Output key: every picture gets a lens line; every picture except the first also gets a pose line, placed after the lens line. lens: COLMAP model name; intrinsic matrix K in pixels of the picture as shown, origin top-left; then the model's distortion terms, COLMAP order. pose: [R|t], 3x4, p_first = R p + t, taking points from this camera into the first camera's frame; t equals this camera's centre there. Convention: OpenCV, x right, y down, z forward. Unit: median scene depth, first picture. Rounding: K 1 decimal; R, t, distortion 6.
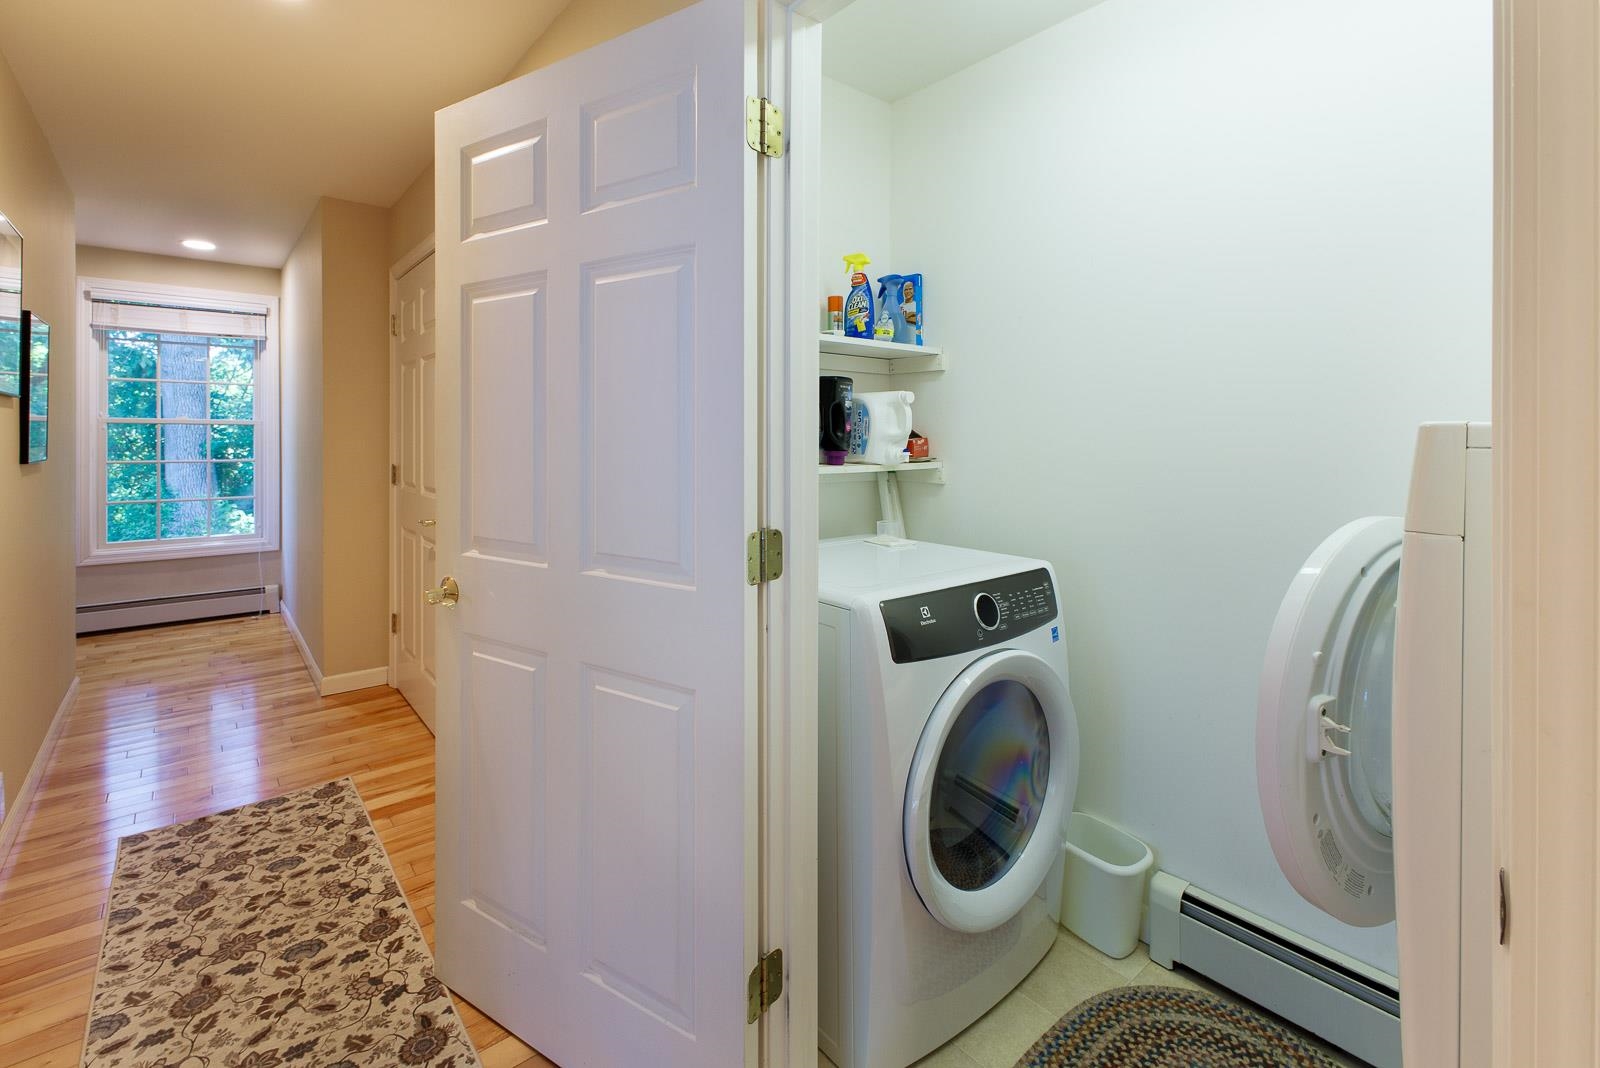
lens RADIAL K [[695.2, 0, 798.6], [0, 695.2, 436.1], [0, 0, 1]] dist [0.002620, 0.000052]
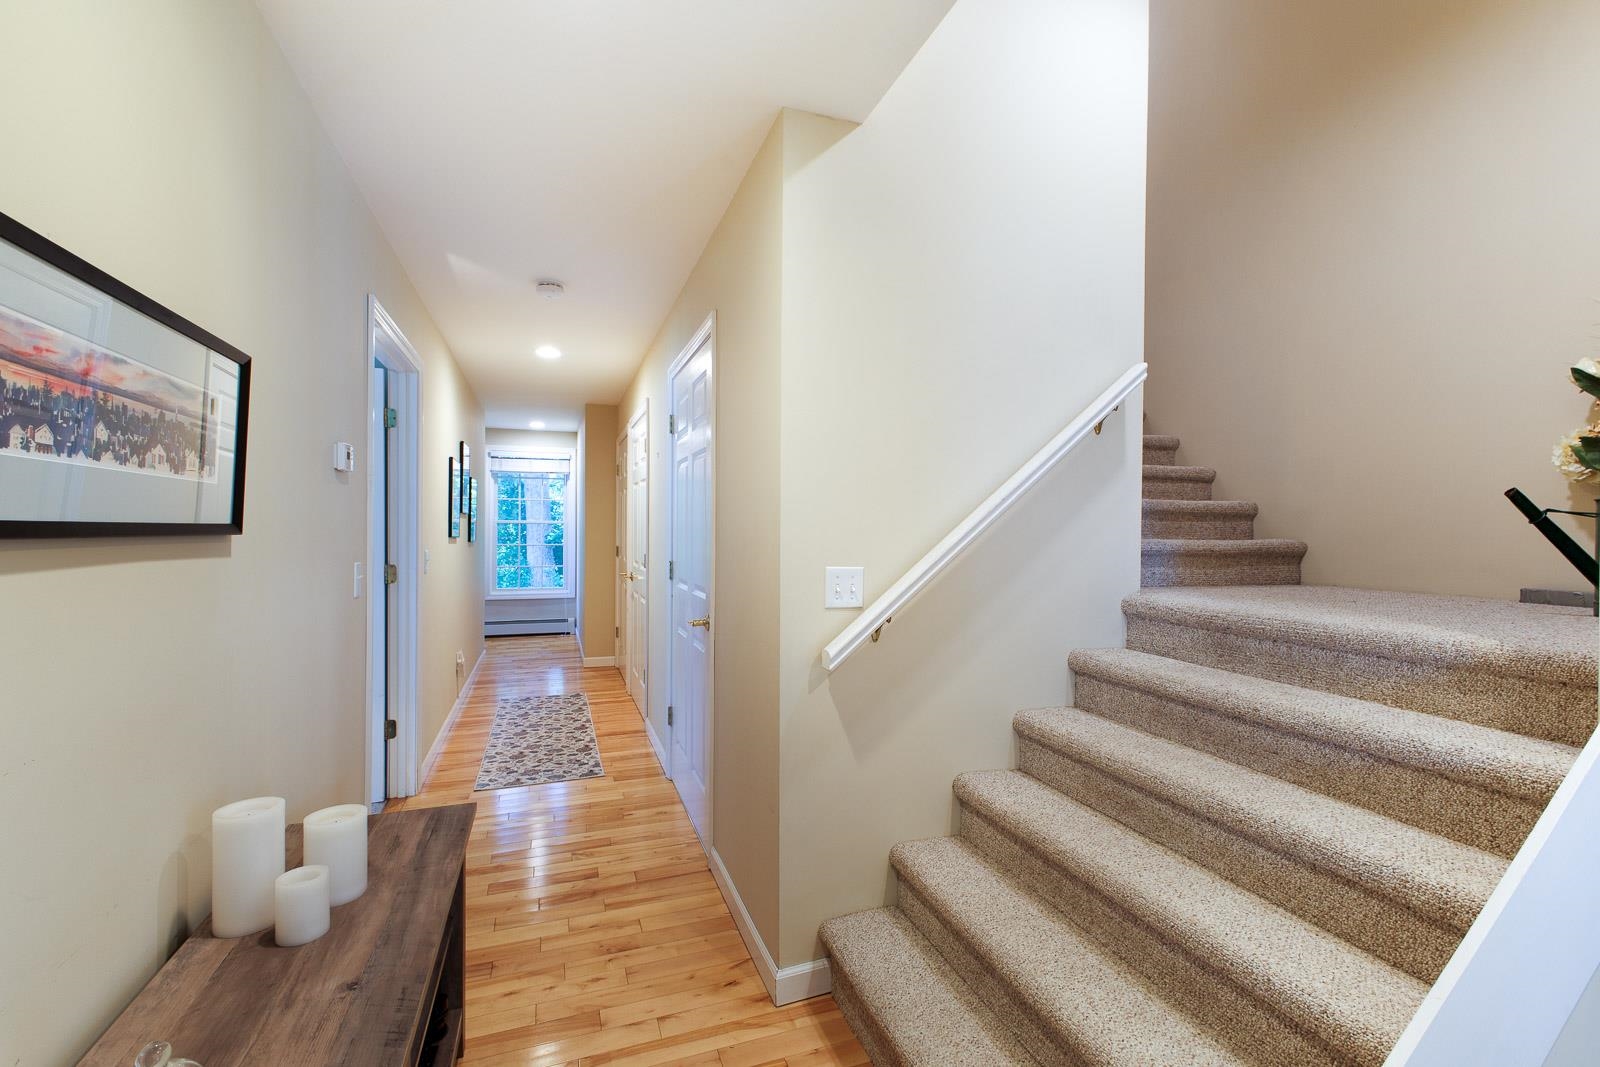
lens RADIAL K [[695.2, 0, 803.5], [0, 695.2, 526.1], [0, 0, 1]] dist [0.002620, 0.000052]
pose [[0.933066, -0.001207, -0.359703, 0.423490], [-0.001781, 0.999967, -0.007975, 0.002151], [0.359700, 0.008082, 0.933033, -0.423514]]
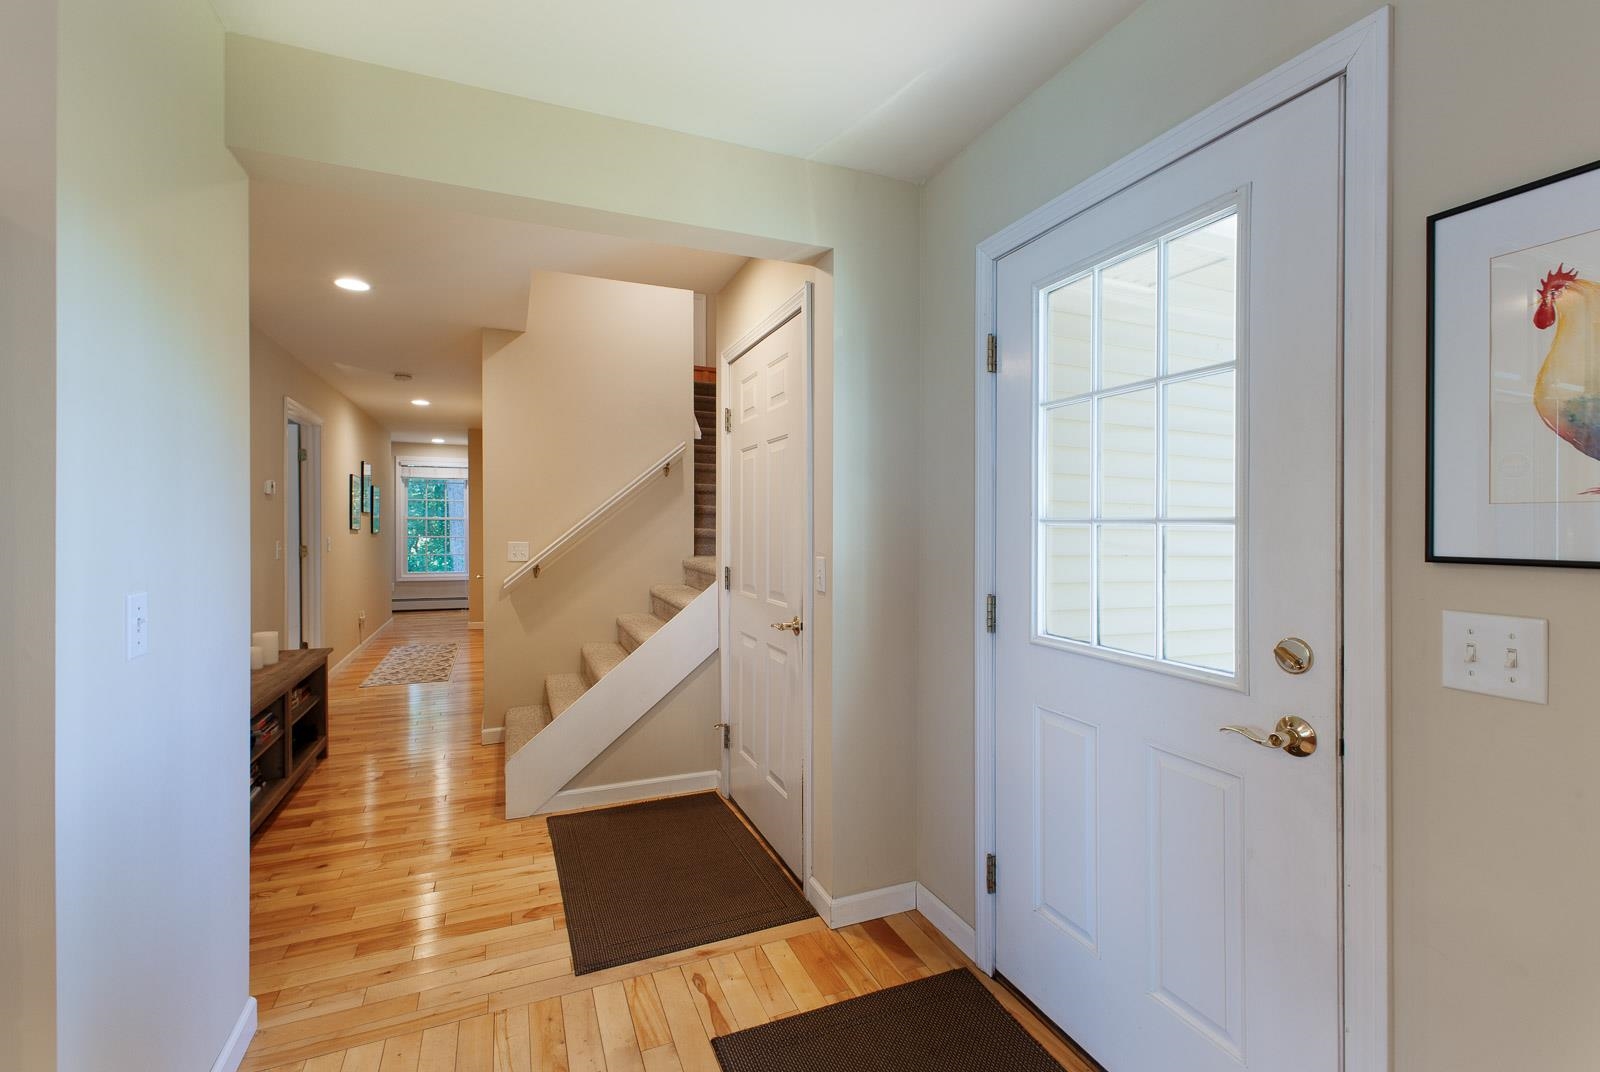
lens RADIAL K [[695.2, 0, 797.1], [0, 695.2, 535.5], [0, 0, 1]] dist [0.002620, 0.000052]
pose [[0.950444, 0.007696, -0.310801, 0.920208], [-0.004822, 0.999938, 0.010015, 0.004534], [0.310859, -0.008020, 0.950422, -0.759823]]
